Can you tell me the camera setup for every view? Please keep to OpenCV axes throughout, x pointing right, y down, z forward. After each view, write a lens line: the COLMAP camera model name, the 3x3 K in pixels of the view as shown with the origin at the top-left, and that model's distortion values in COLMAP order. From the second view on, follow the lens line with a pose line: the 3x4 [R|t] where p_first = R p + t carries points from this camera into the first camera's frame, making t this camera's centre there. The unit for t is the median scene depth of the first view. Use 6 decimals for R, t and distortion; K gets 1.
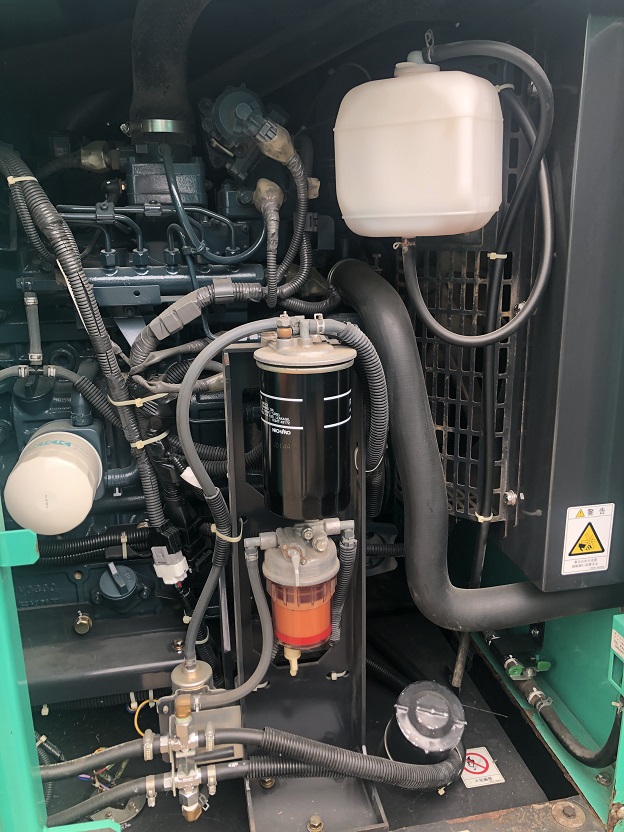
lens RADIAL K [[690.9, 0, 311.9], [0, 690.9, 414.1], [0, 0, 1]] dist [0.017690, -0.021348]
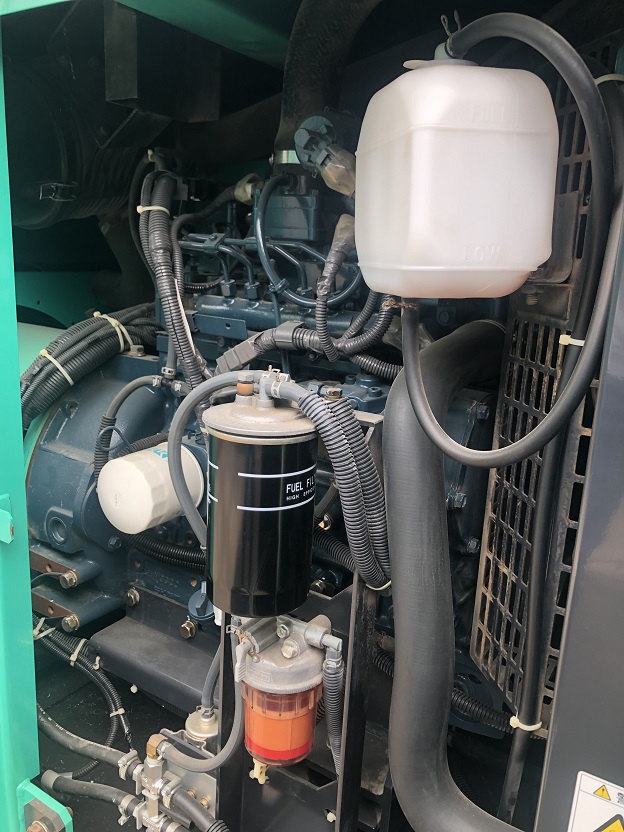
lens RADIAL K [[690.9, 0, 312.4], [0, 690.9, 416.1], [0, 0, 1]] dist [0.017690, -0.021348]
pose [[0.721948, 0.216987, -0.657045, 0.525051], [-0.249443, 0.967326, 0.045373, -0.127222], [0.645422, 0.131138, 0.752485, 0.362357]]
